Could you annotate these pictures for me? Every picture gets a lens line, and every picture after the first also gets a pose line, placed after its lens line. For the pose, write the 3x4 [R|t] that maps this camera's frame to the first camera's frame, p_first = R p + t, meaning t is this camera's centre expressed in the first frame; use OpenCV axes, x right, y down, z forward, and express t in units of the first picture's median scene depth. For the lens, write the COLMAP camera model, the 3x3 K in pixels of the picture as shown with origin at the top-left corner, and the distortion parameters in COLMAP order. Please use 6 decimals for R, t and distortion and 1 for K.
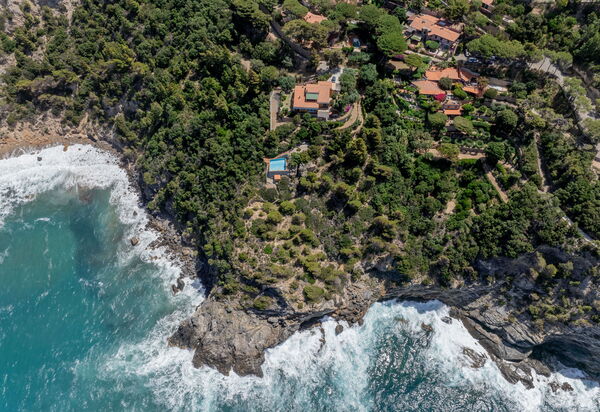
lens RADIAL K [[441.9, 0, 300.0], [0, 441.9, 206.0], [0, 0, 1]] dist [-0.027579, 0.000394]
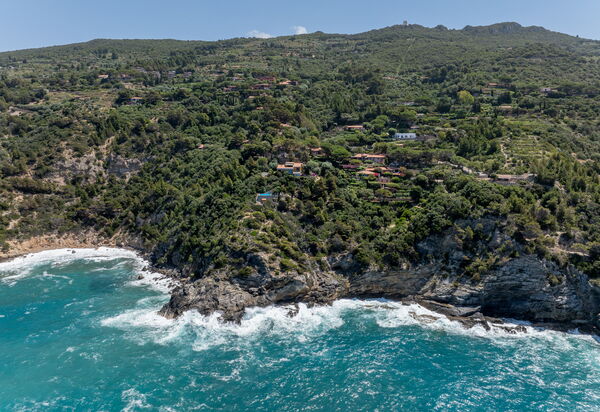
lens RADIAL K [[478.8, 0, 300.0], [0, 478.8, 206.0], [0, 0, 1]] dist [-0.019057, -0.005207]
pose [[0.999969, 0.006130, 0.004933, 0.054820], [-0.000433, 0.668785, -0.743456, 1.061462], [-0.007856, 0.743431, 0.668766, -0.012471]]
